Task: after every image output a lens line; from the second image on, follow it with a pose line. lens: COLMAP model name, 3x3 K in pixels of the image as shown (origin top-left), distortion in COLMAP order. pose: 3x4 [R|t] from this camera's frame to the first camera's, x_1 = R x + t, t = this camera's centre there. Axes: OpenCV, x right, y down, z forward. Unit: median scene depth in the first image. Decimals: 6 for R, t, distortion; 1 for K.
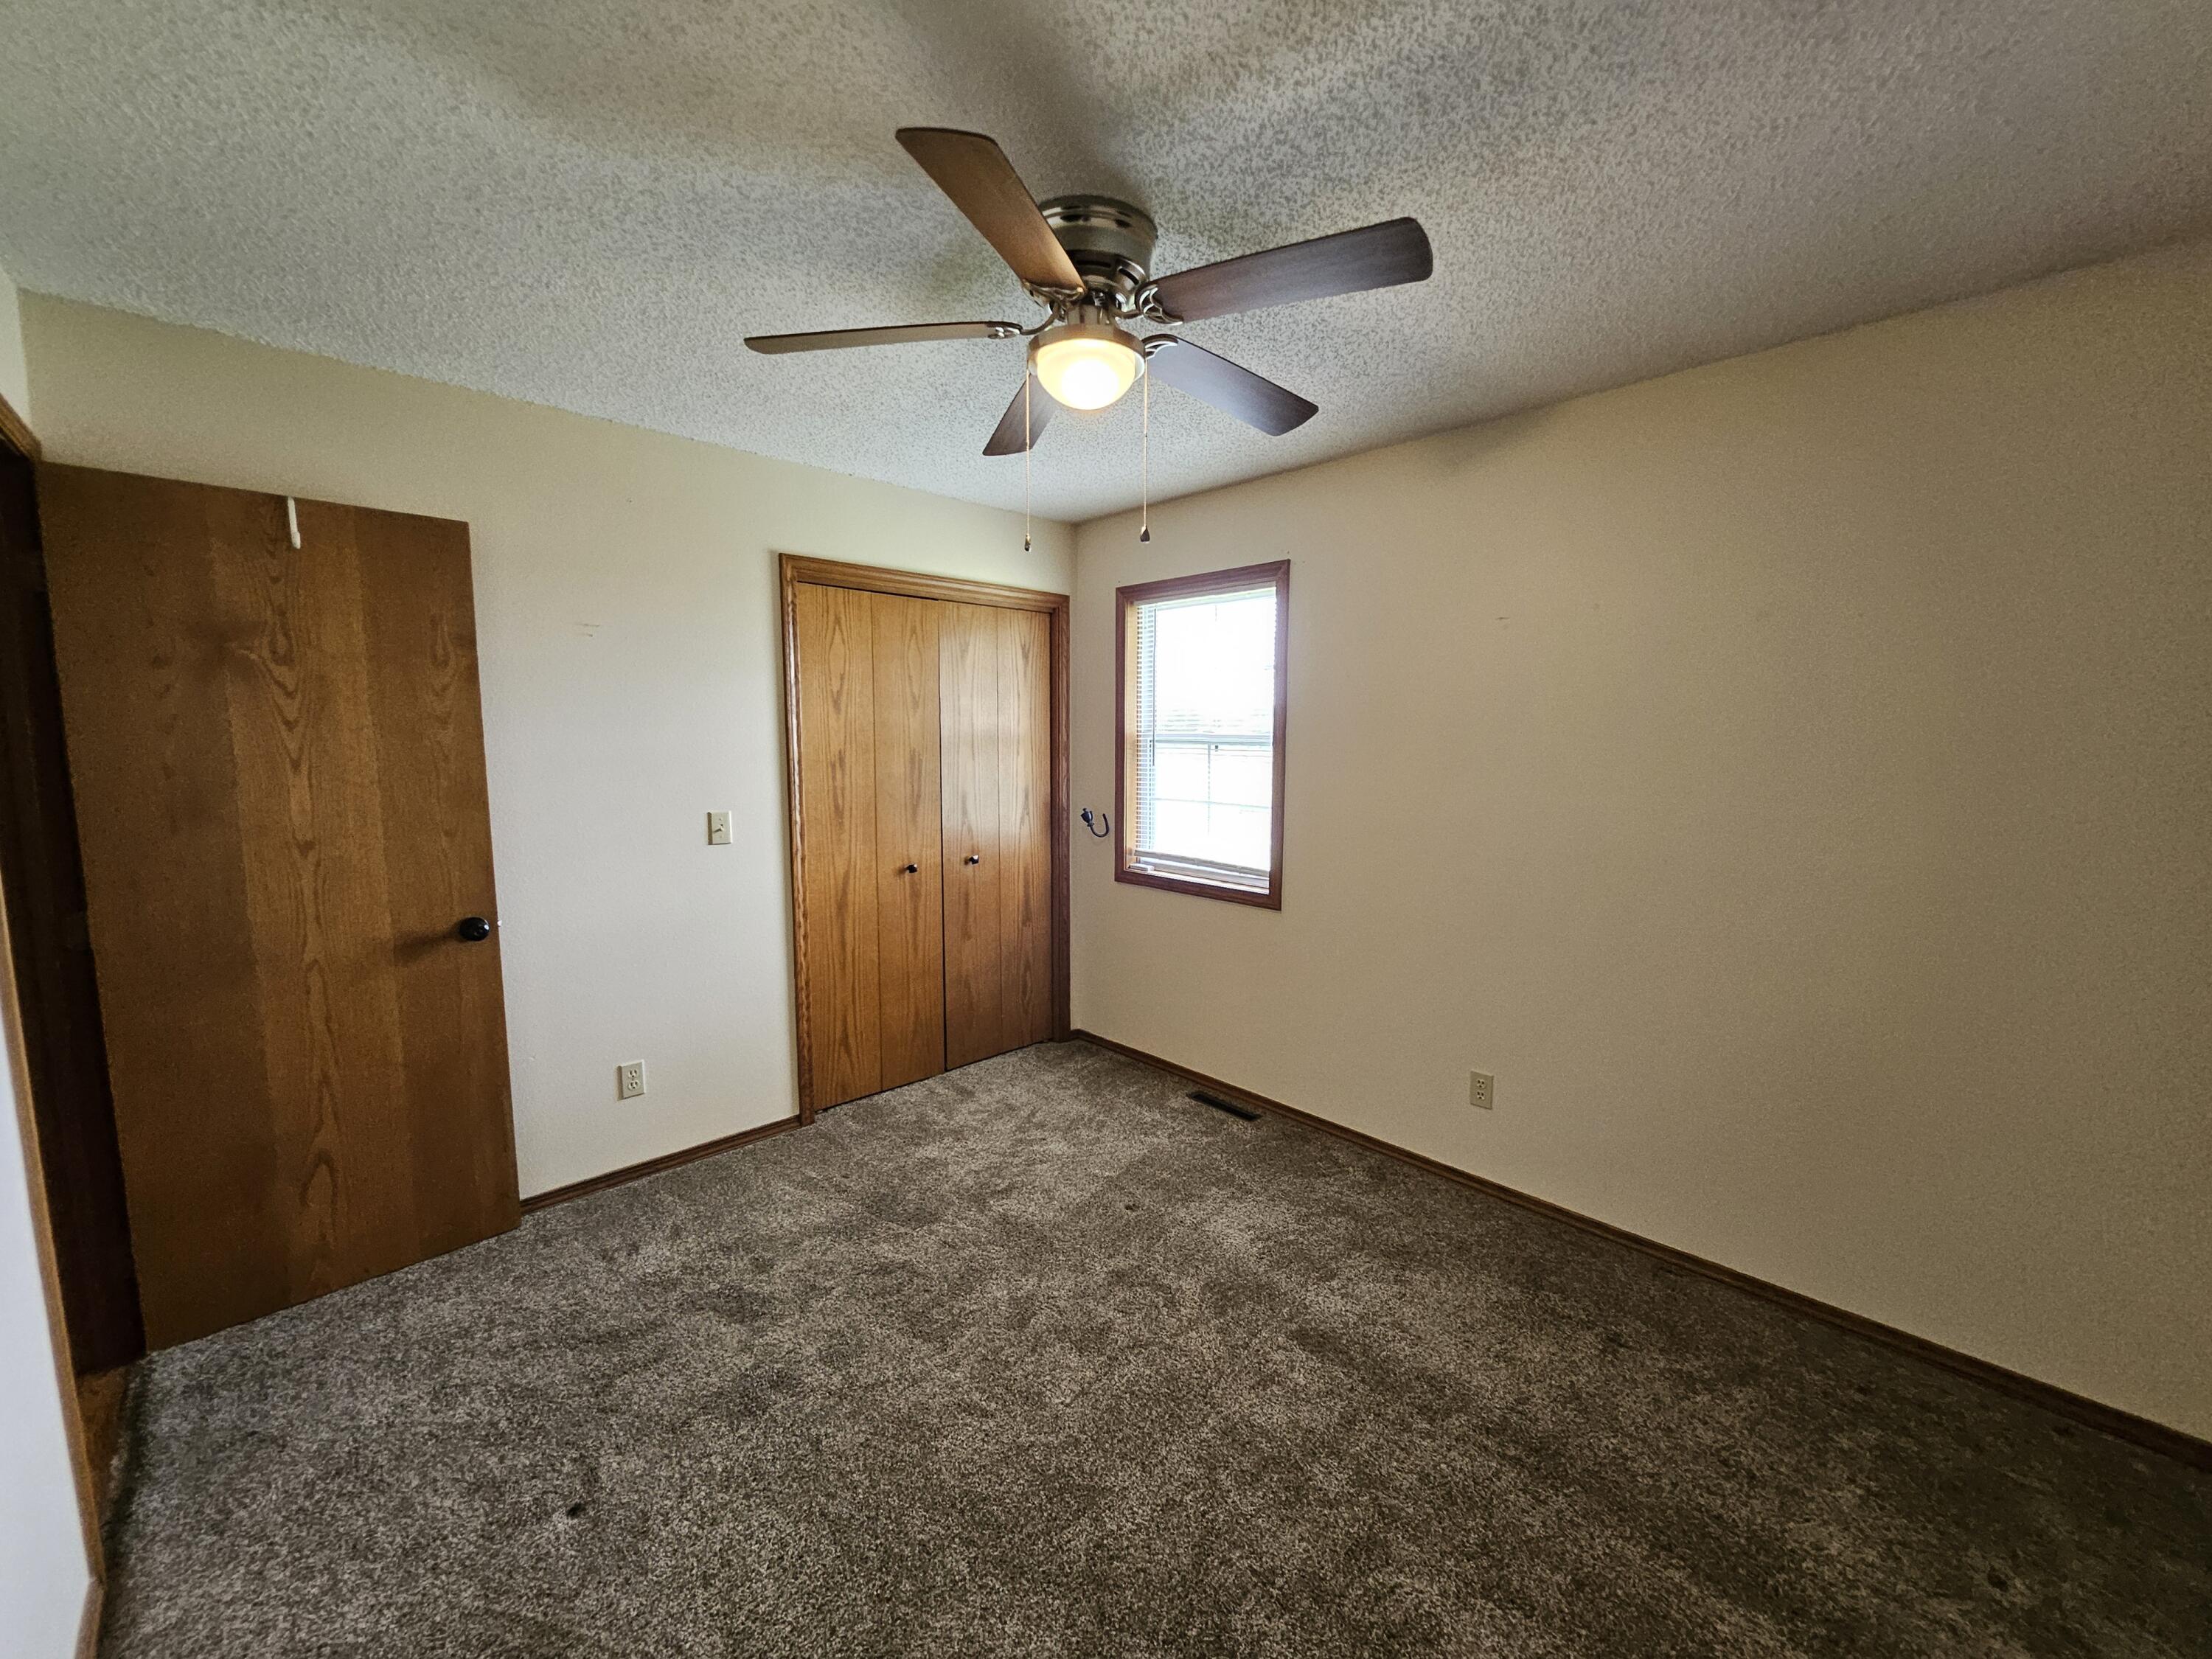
lens RADIAL K [[864.5, 0, 1110.7], [0, 864.5, 838.7], [0, 0, 1]] dist [-0.001588, -0.001118]
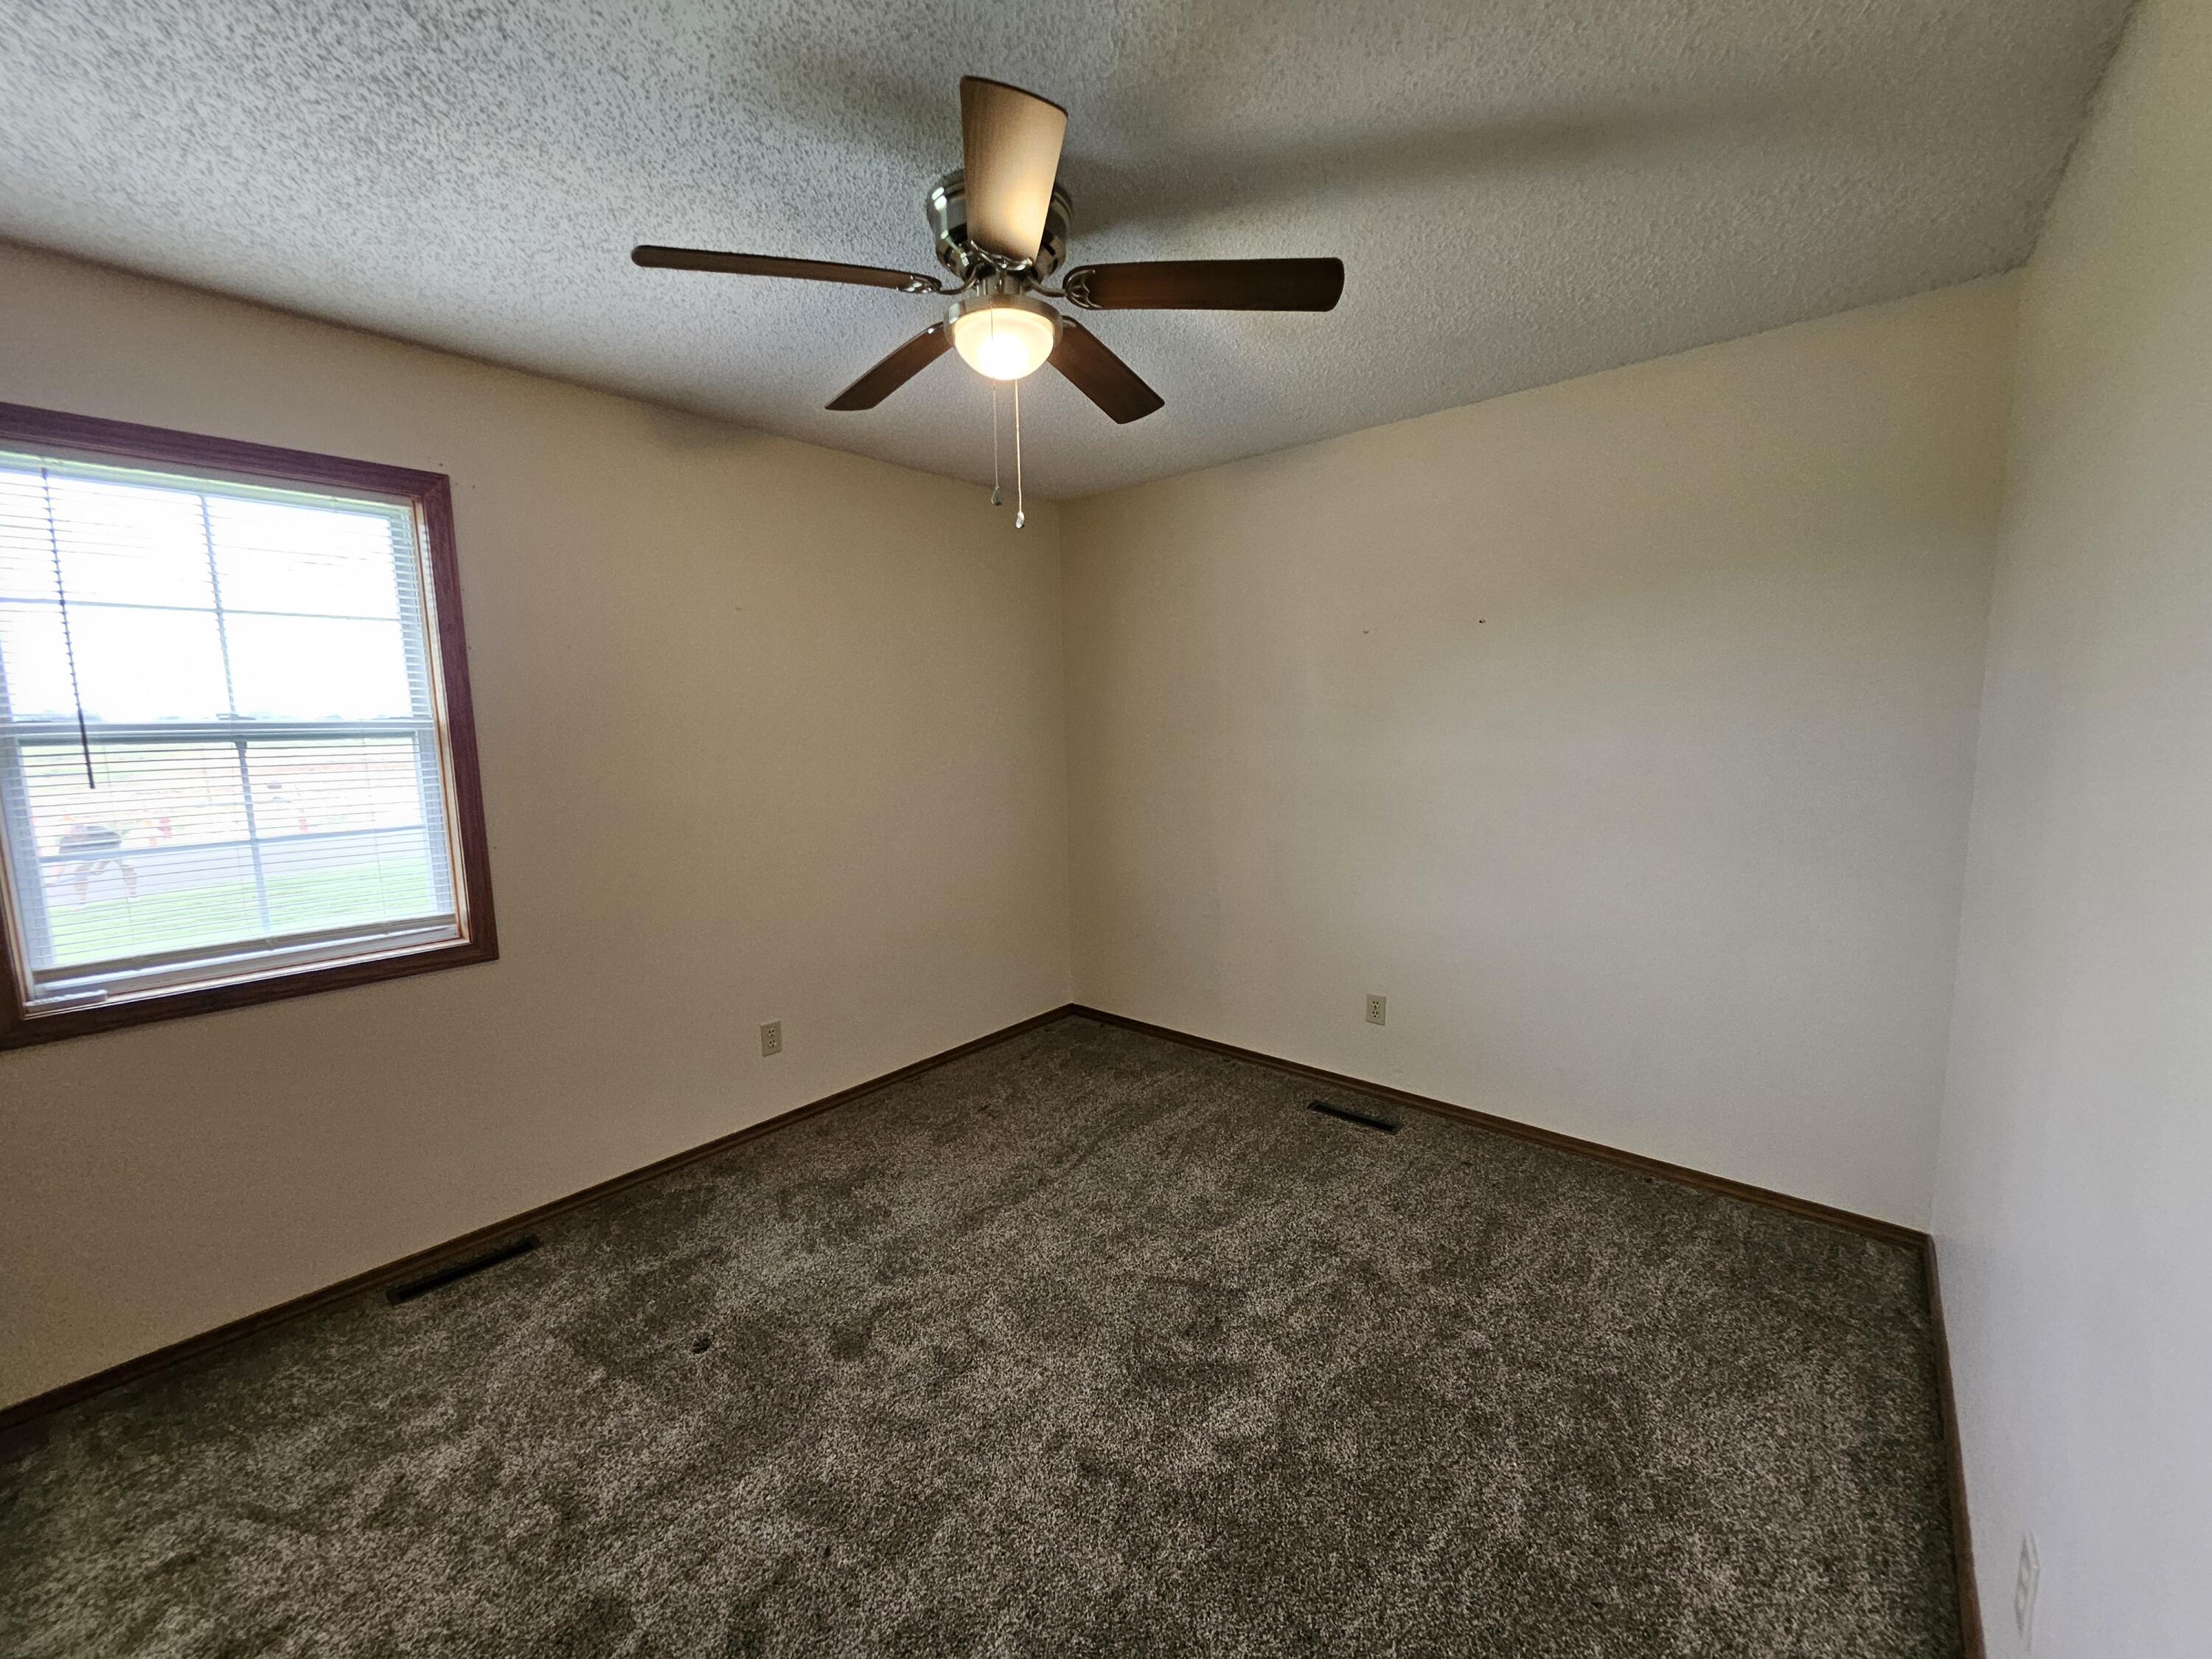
lens RADIAL K [[864.5, 0, 1105.8], [0, 864.5, 825.5], [0, 0, 1]] dist [-0.001588, -0.001118]
pose [[-0.094312, -0.120614, 0.988209, -0.647929], [0.142041, 0.980848, 0.133271, -0.059694], [-0.985358, 0.152935, -0.075374, 0.603851]]
